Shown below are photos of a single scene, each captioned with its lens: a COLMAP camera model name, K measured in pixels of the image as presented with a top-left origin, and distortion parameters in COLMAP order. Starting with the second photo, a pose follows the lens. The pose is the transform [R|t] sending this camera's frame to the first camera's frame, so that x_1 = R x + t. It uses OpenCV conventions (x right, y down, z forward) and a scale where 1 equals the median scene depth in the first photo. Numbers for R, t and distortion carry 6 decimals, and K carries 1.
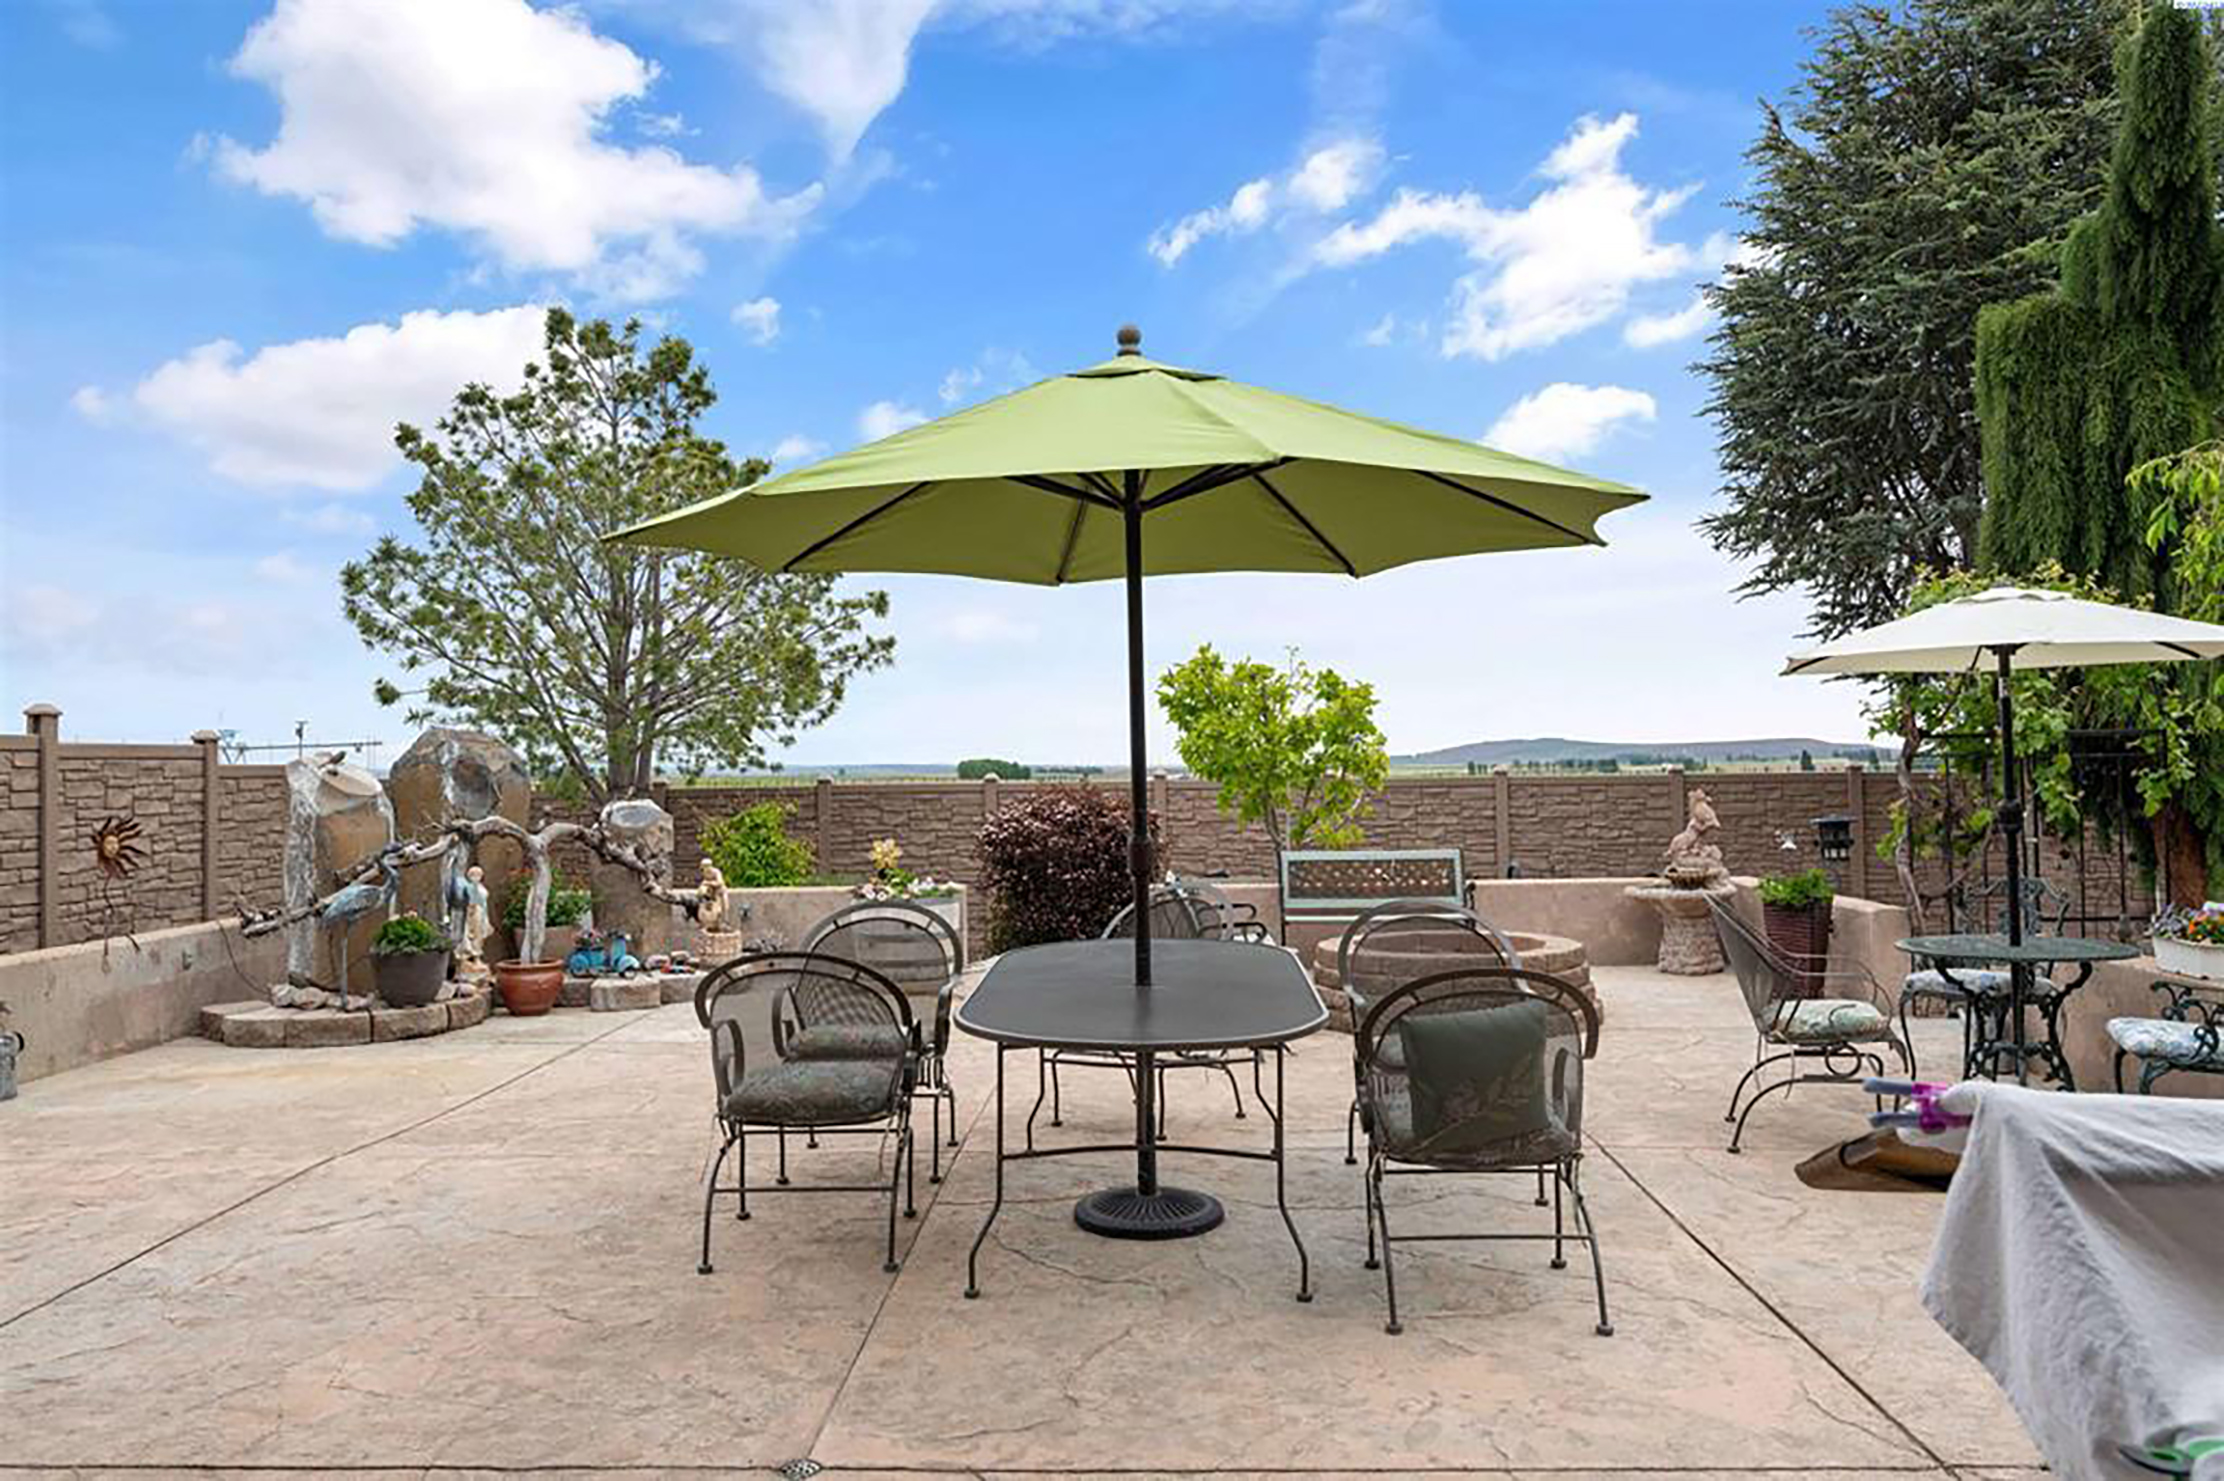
lens RADIAL K [[1739.6, 0, 1119.3], [0, 1739.6, 686.5], [0, 0, 1]] dist [0.052001, -0.064501]
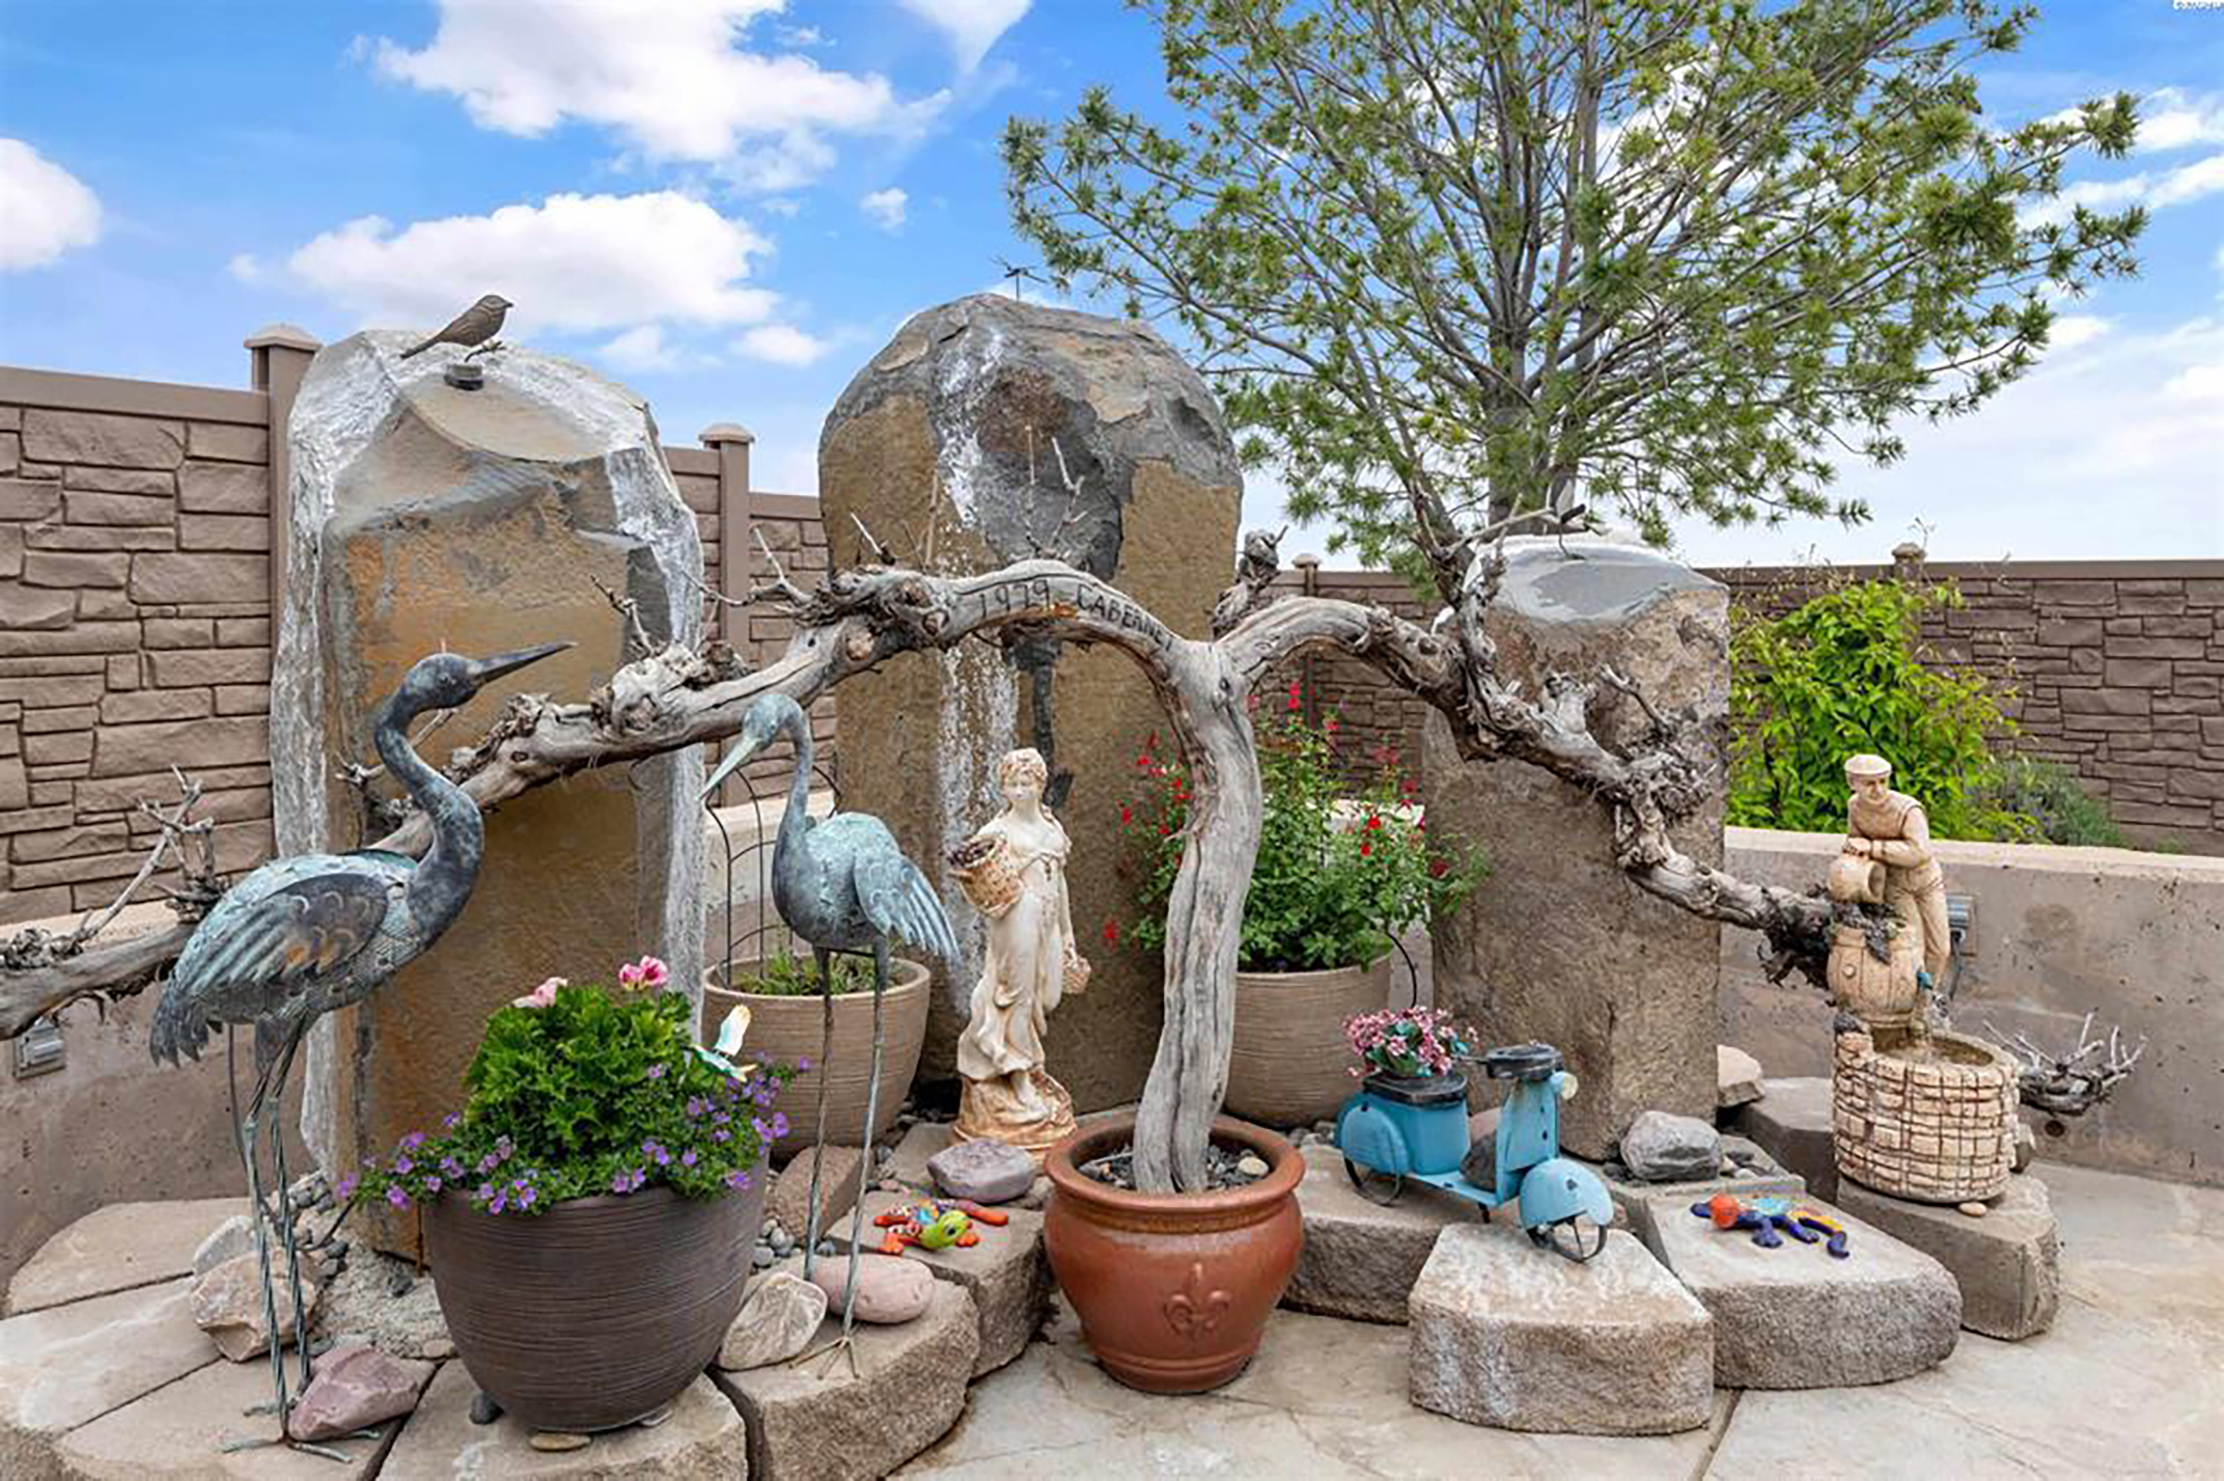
lens RADIAL K [[1739.6, 0, 1119.3], [0, 1739.6, 686.5], [0, 0, 1]] dist [0.052001, -0.064501]
pose [[0.880749, 0.037889, -0.472065, -0.216050], [0.011744, 0.994740, 0.101752, 0.062951], [0.473437, -0.095162, 0.875672, 0.739296]]
